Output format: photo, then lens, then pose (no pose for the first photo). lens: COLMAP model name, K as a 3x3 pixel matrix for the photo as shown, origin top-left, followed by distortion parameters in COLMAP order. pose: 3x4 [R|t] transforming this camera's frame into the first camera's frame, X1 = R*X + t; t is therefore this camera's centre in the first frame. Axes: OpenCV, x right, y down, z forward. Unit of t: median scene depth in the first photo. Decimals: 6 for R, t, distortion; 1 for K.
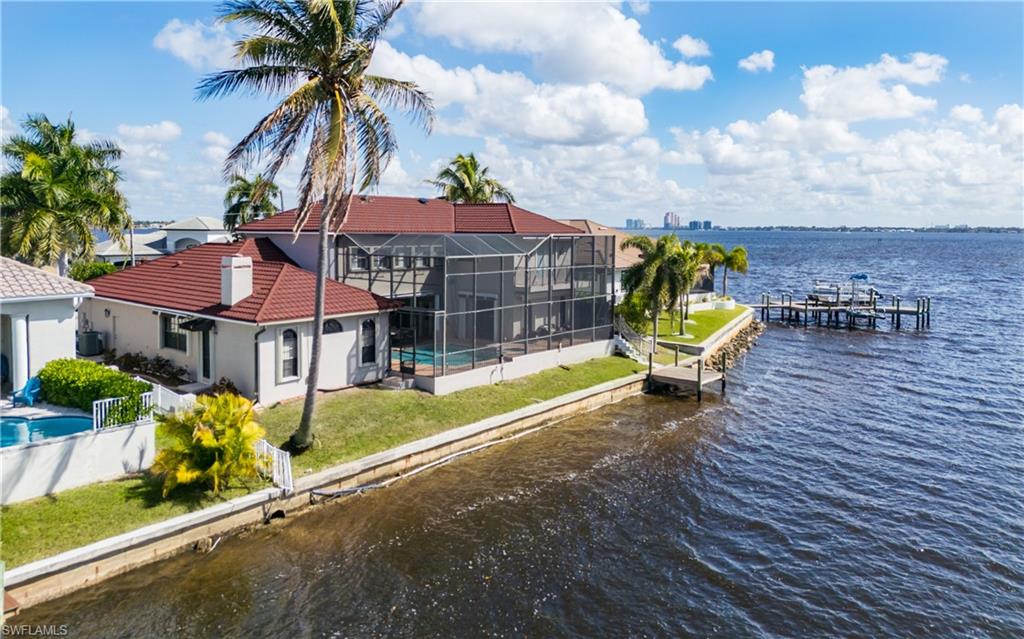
lens RADIAL K [[703.8, 0, 492.3], [0, 703.8, 334.3], [0, 0, 1]] dist [0.001648, -0.002917]
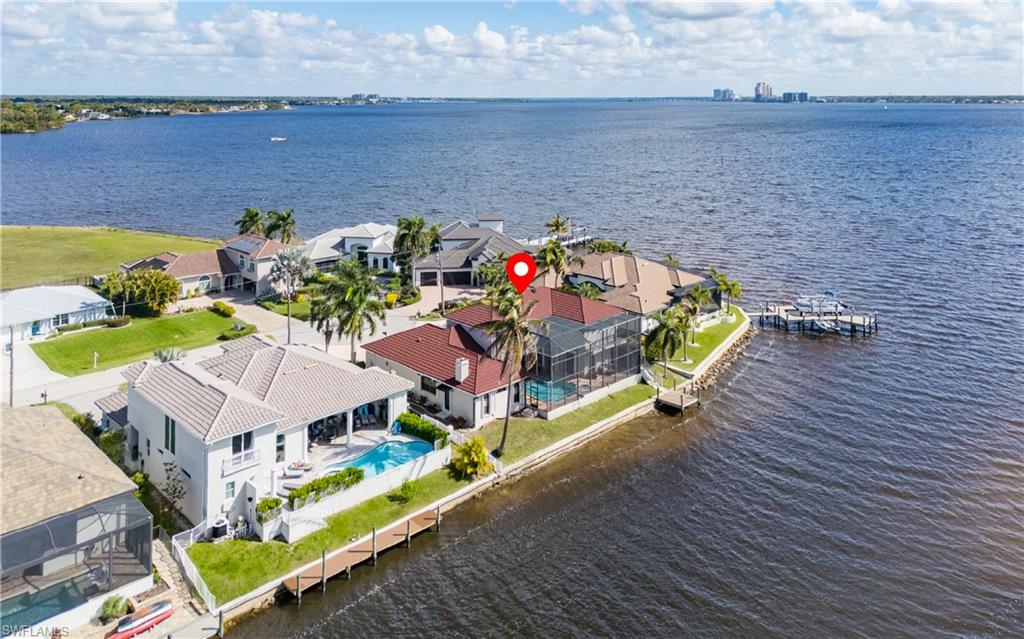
lens RADIAL K [[735.8, 0, 476.7], [0, 735.8, 196.7], [0, 0, 1]] dist [0.012469, -0.005968]
pose [[0.992368, 0.000370, -0.123313, -0.019457], [-0.002595, 0.999837, -0.017882, -0.587672], [0.123287, 0.018066, 0.992207, -1.360680]]
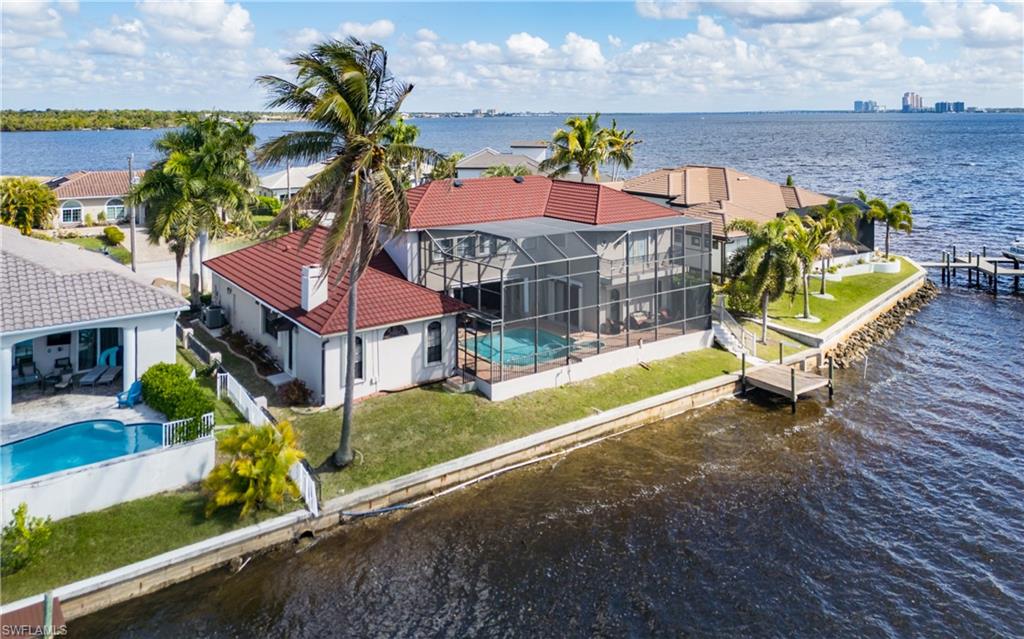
lens RADIAL K [[746.4, 0, 500.2], [0, 746.4, 193.2], [0, 0, 1]] dist [0.019915, -0.000569]
pose [[0.967880, 0.014152, -0.251014, 0.207156], [-0.025266, 0.998835, -0.041107, -0.178281], [0.250140, 0.046129, 0.967110, -0.069469]]
